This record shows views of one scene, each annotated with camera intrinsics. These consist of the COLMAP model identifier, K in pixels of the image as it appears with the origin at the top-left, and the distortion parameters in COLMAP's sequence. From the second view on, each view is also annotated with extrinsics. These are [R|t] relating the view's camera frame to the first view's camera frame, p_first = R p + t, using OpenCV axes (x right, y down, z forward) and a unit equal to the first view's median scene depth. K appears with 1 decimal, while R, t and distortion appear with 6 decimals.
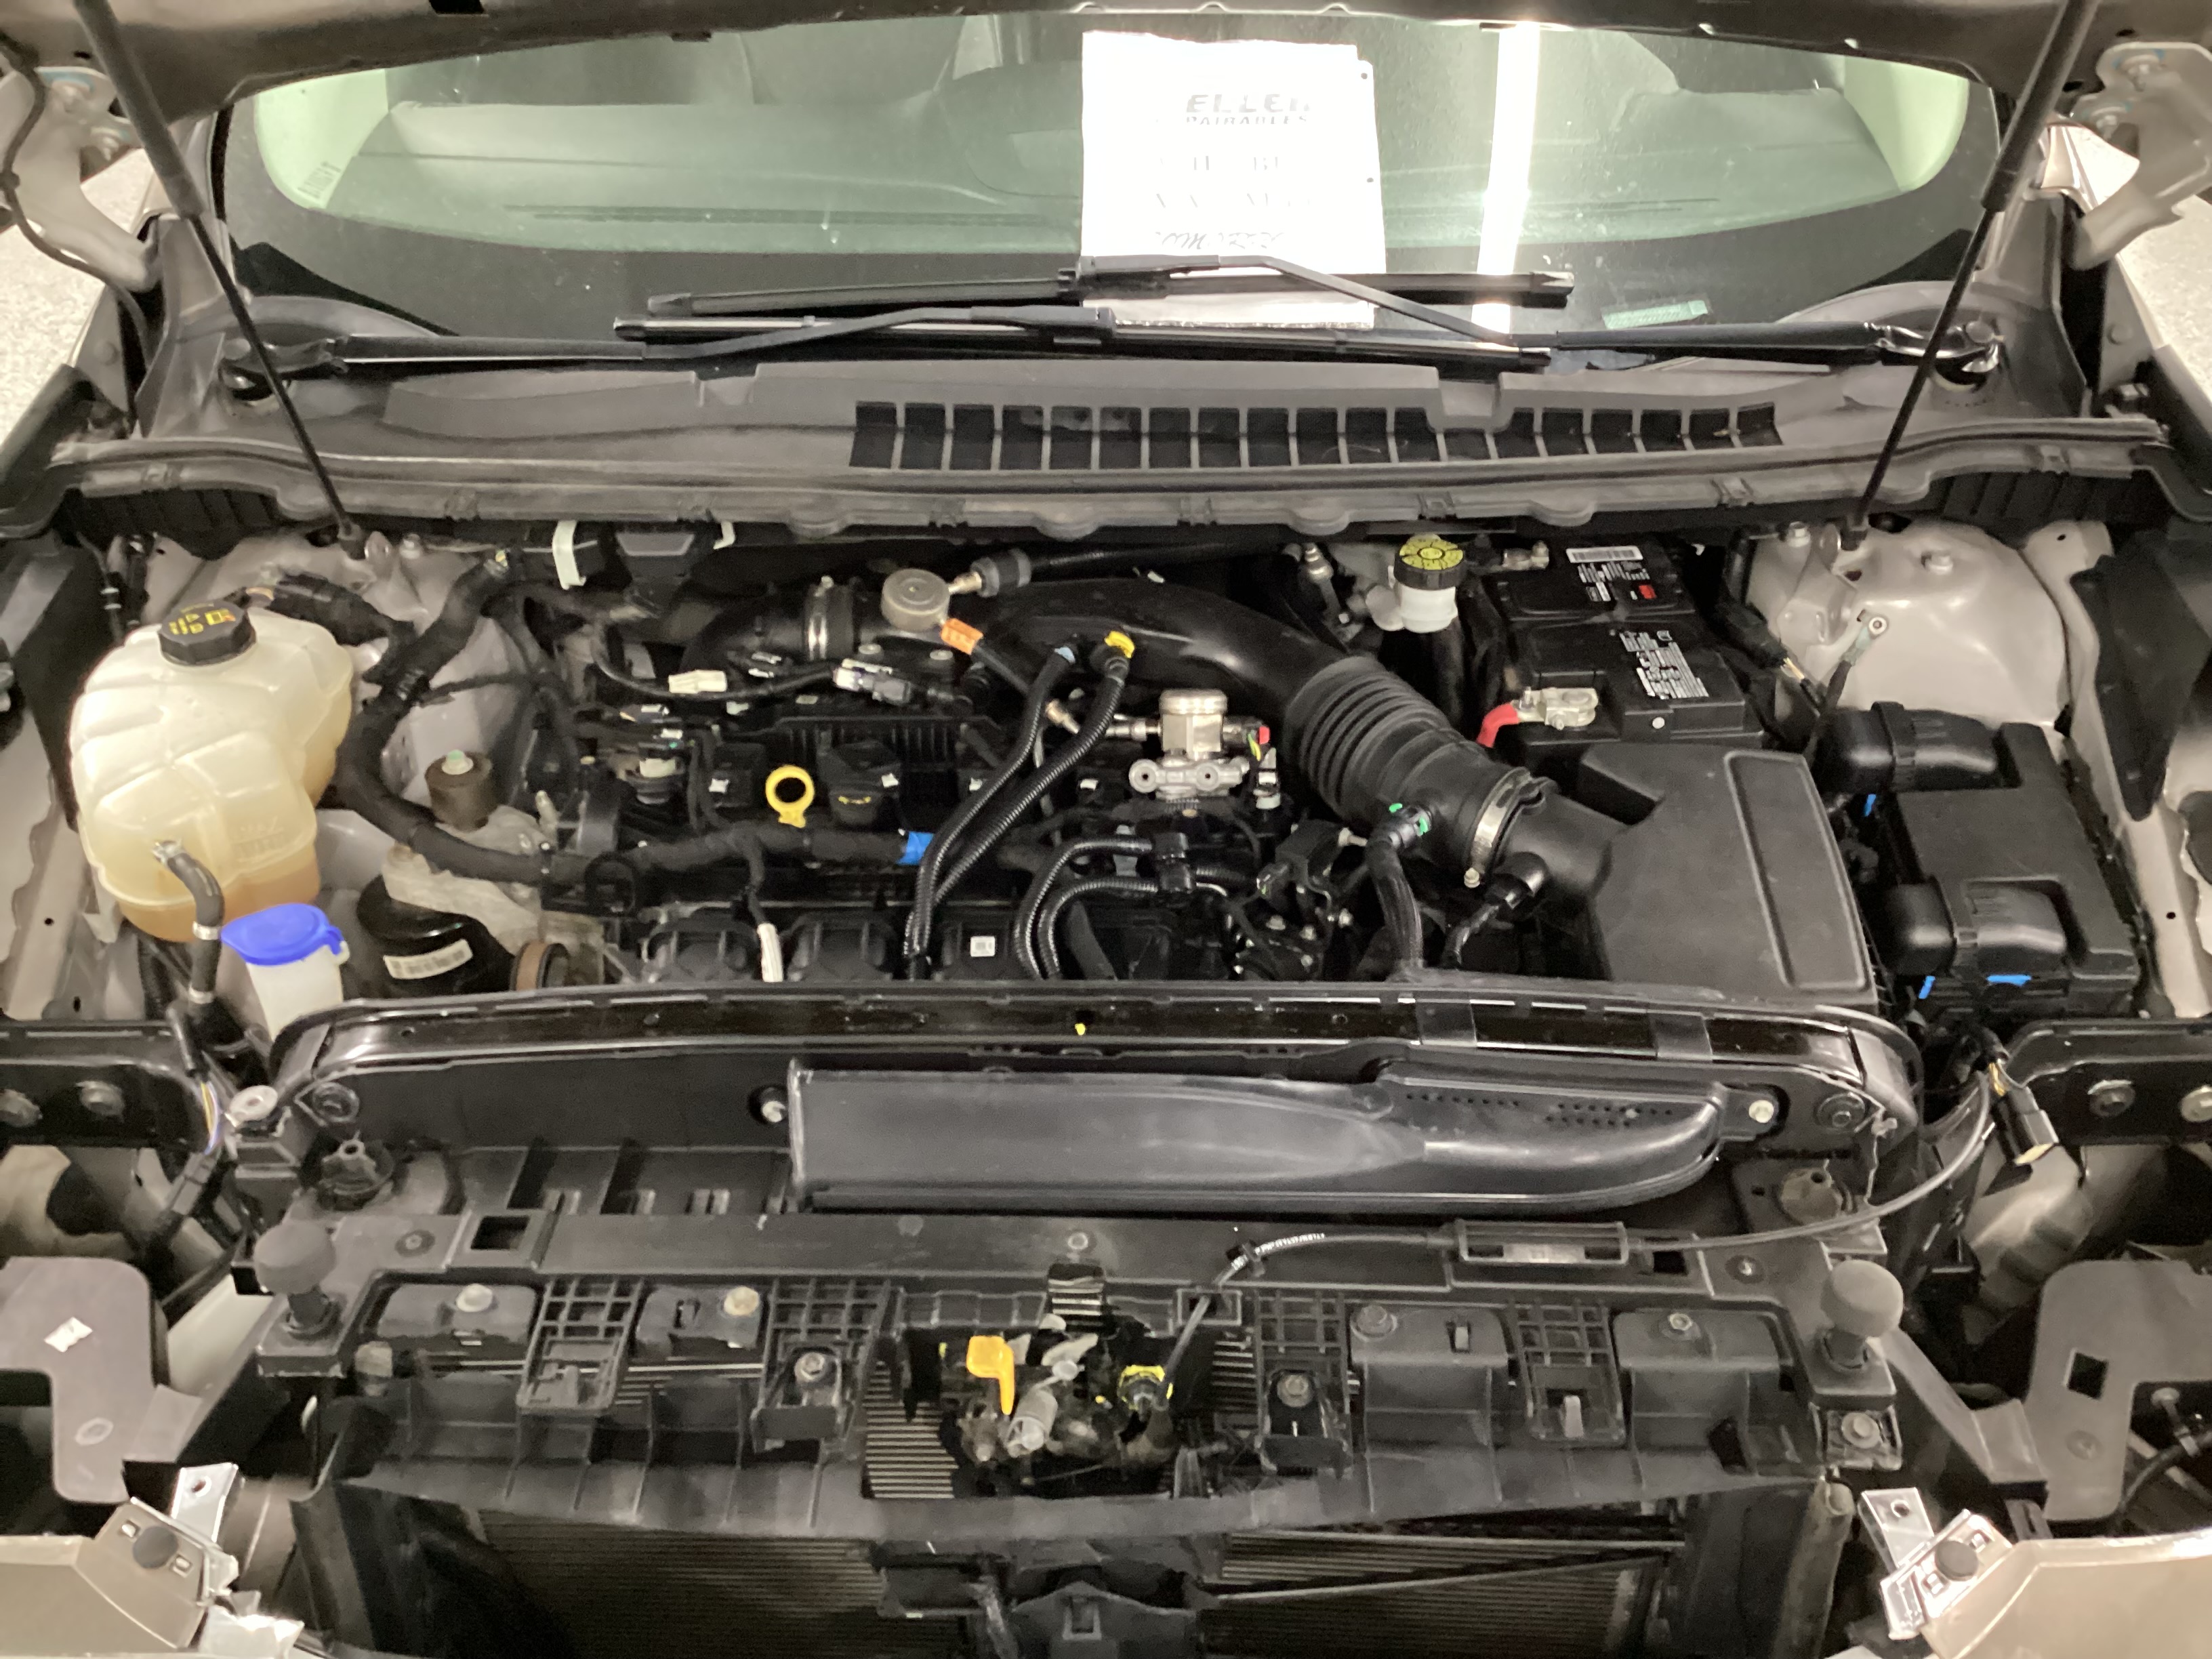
lens RADIAL K [[2102.9, 0, 1106.0], [0, 2102.9, 829.5], [0, 0, 1]] dist [0.129047, -0.261851]
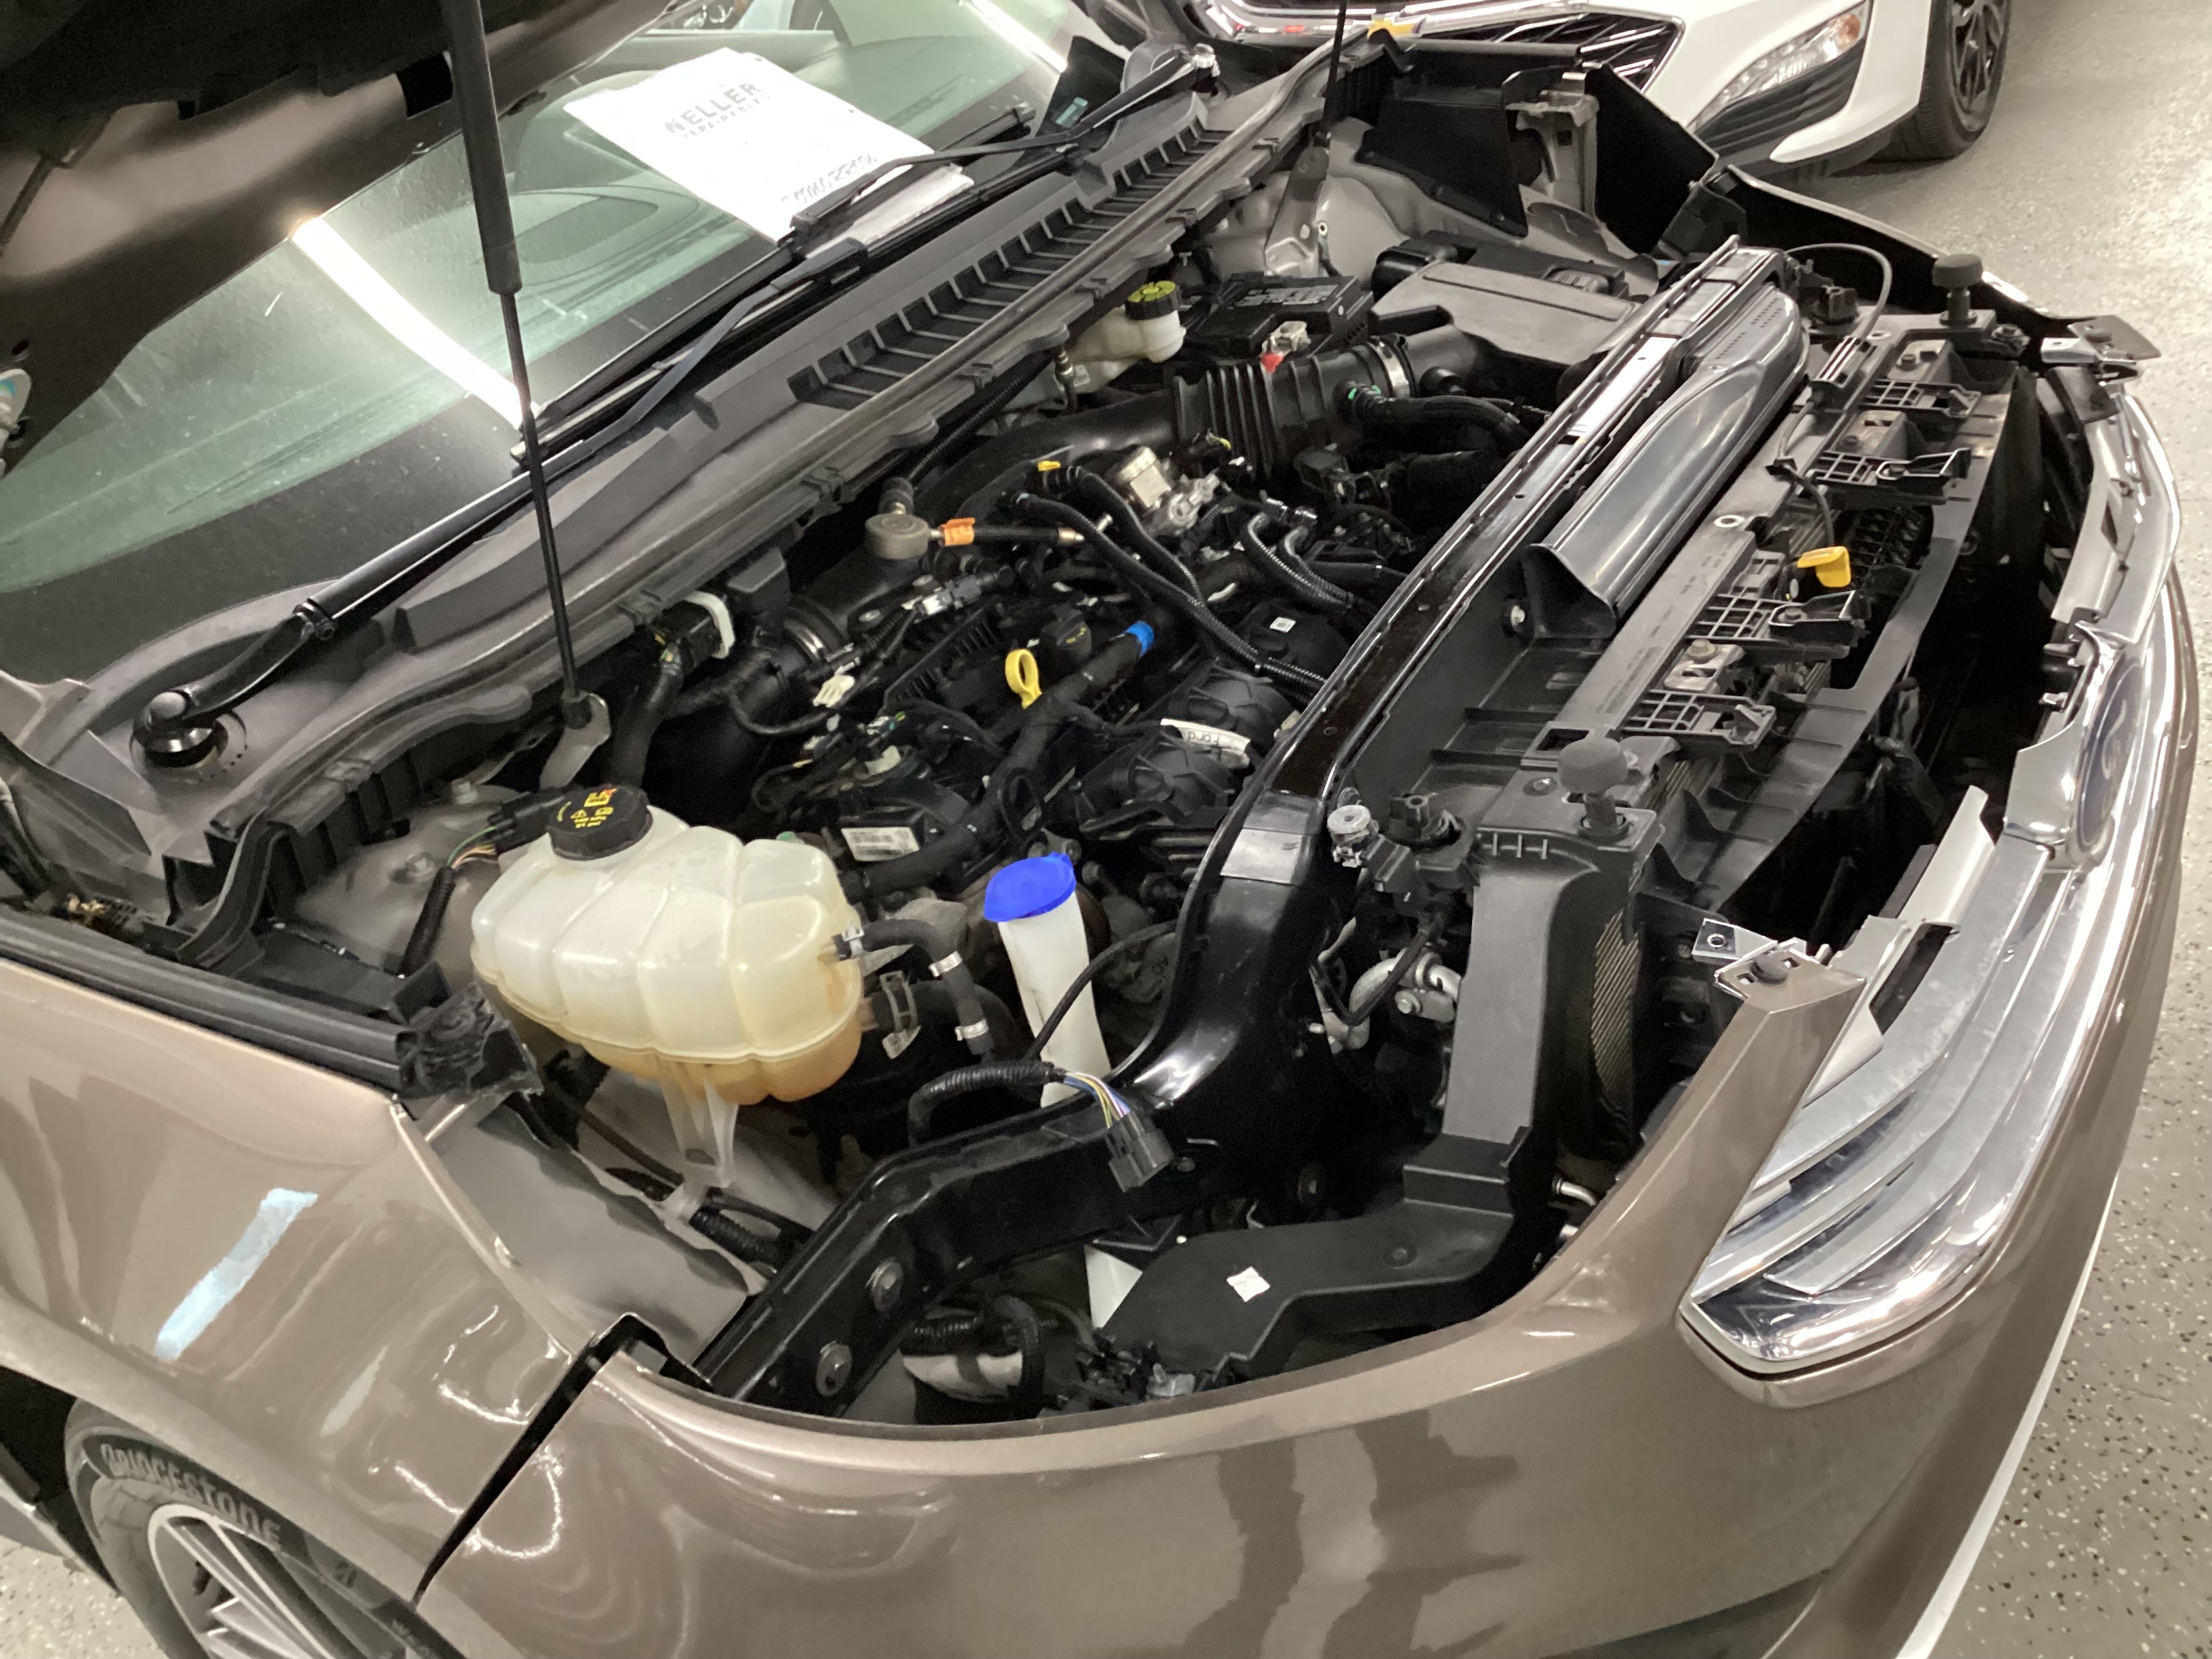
lens RADIAL K [[2102.9, 0, 1106.0], [0, 2102.9, 829.5], [0, 0, 1]] dist [0.129047, -0.261851]
pose [[0.501797, -0.536766, 0.678293, -0.845020], [0.660281, 0.744264, 0.100501, -0.036862], [-0.558774, 0.397433, 0.727886, 0.232702]]
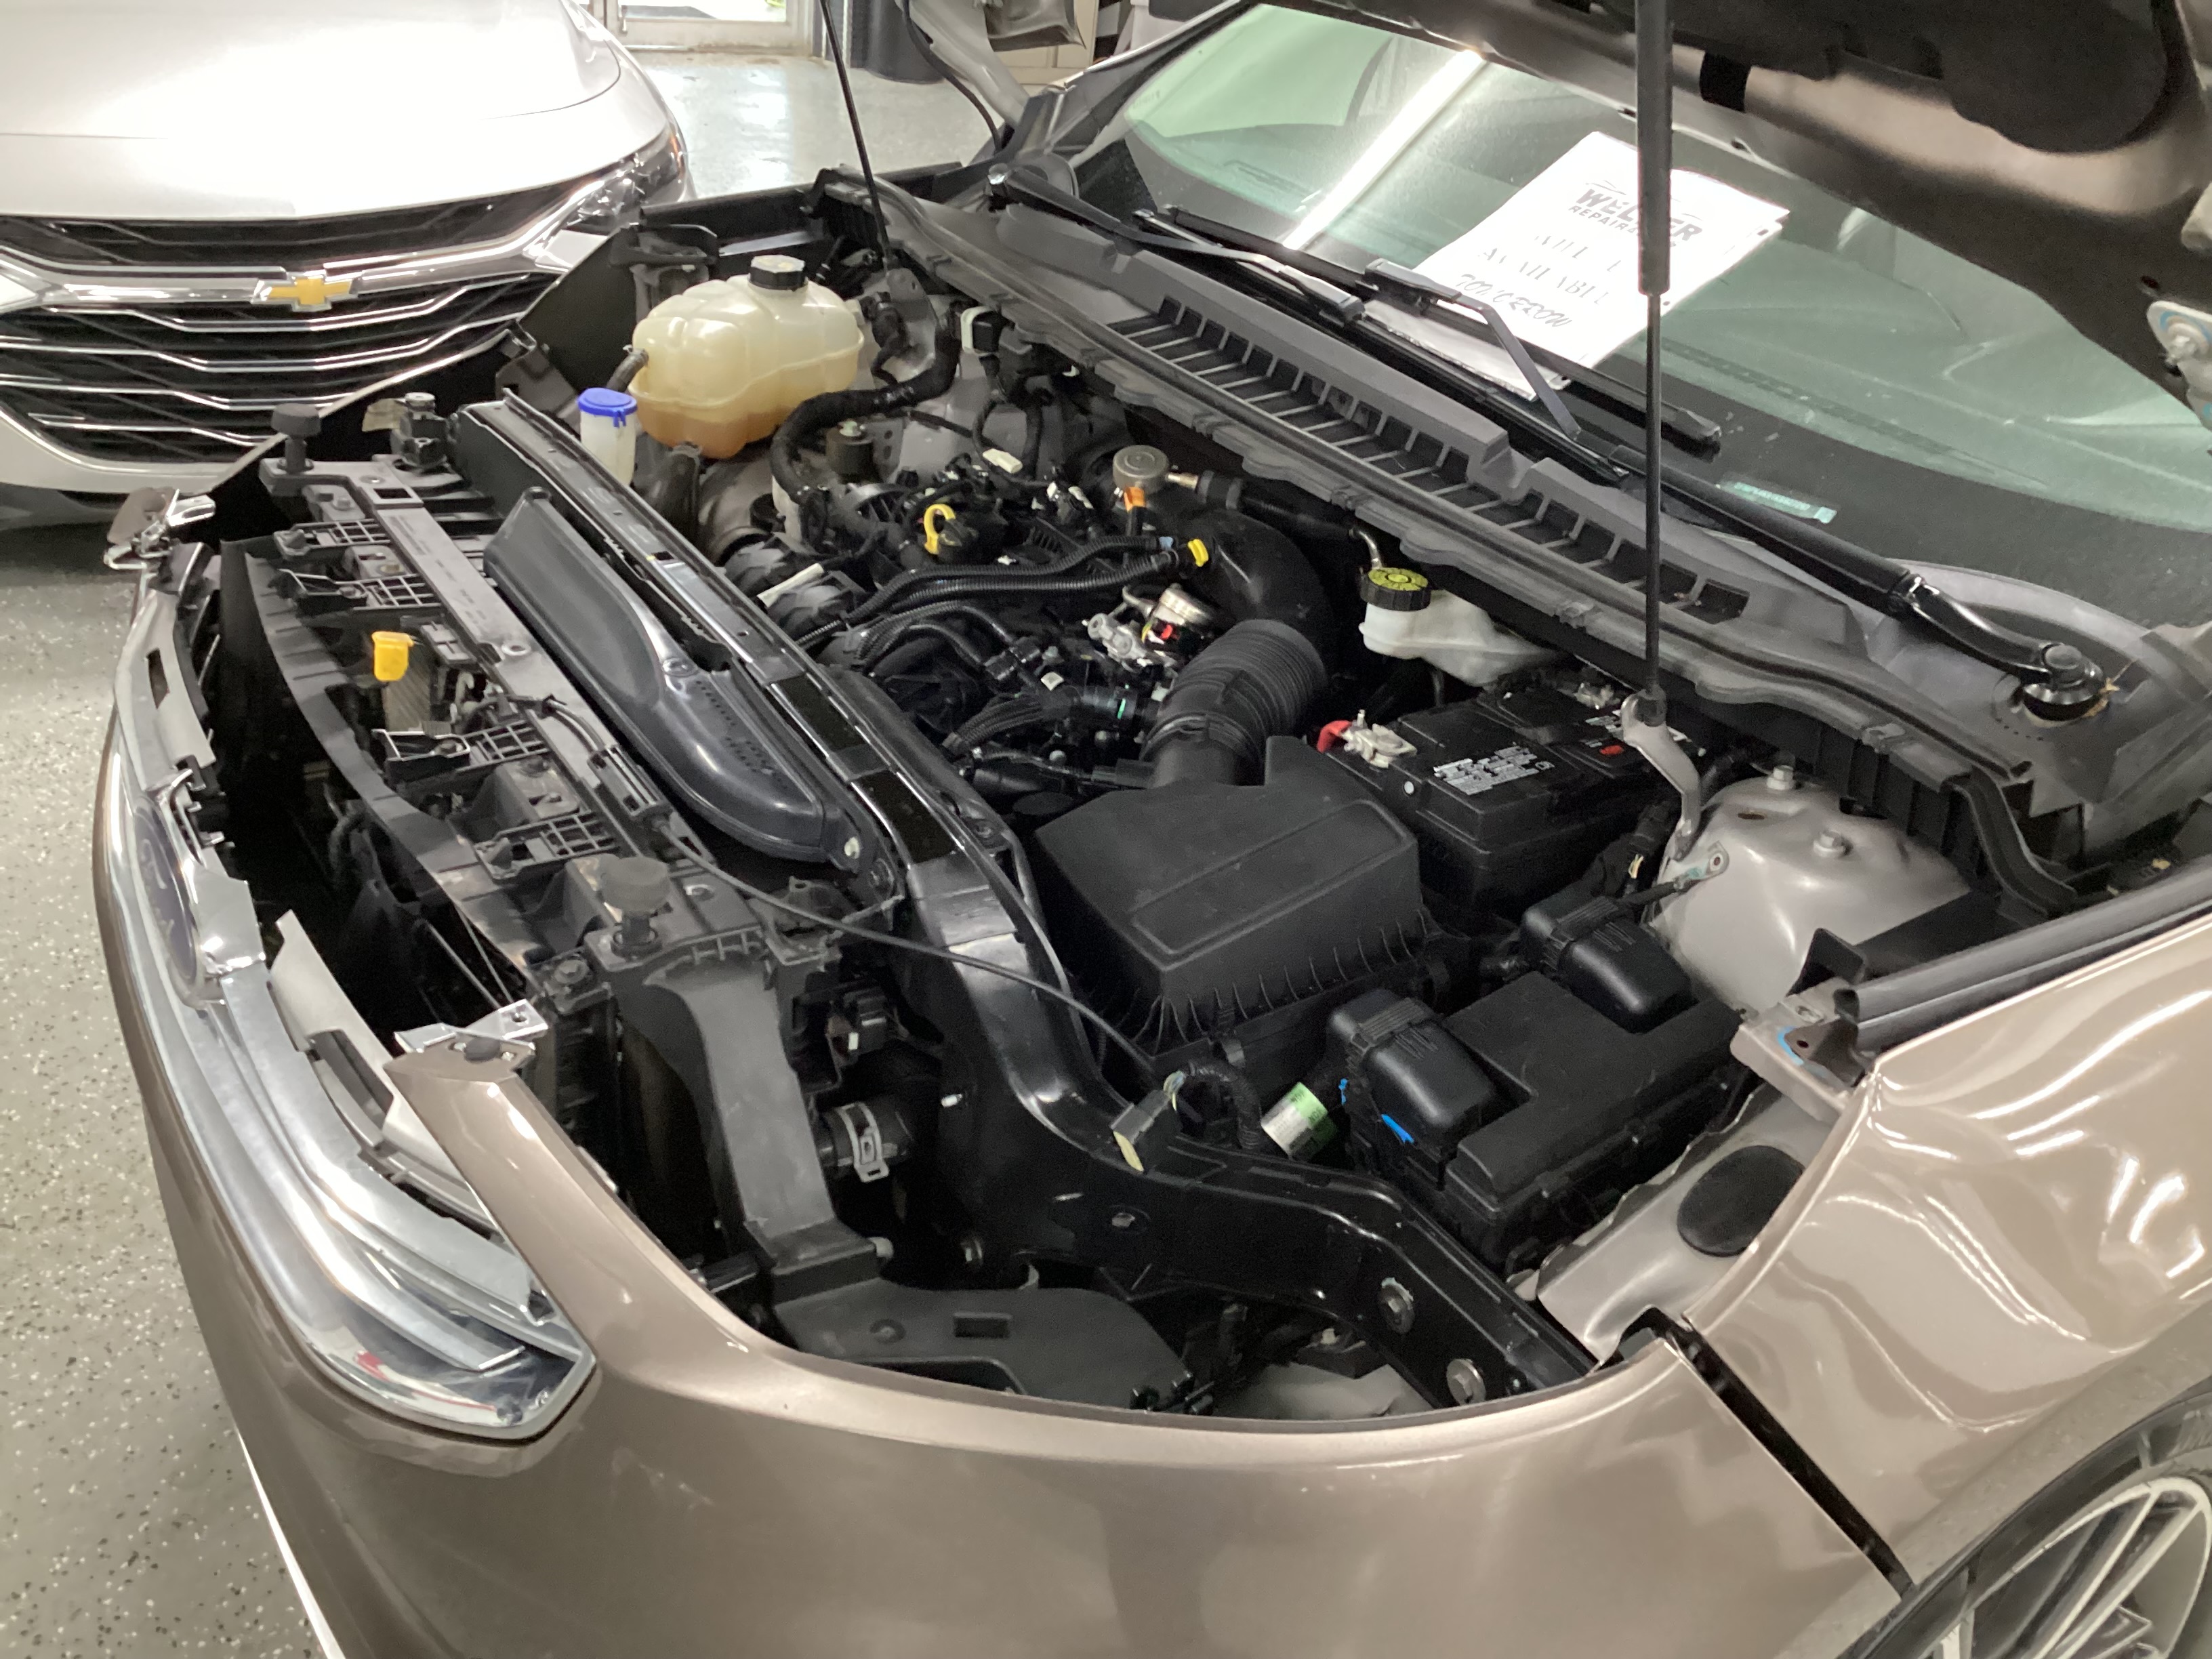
lens RADIAL K [[2102.9, 0, 1106.0], [0, 2102.9, 829.5], [0, 0, 1]] dist [0.129047, -0.261851]
pose [[0.532377, 0.459311, -0.711061, 0.859979], [-0.581793, 0.808694, 0.086784, -0.036026], [0.614892, 0.367489, 0.697754, 0.226596]]
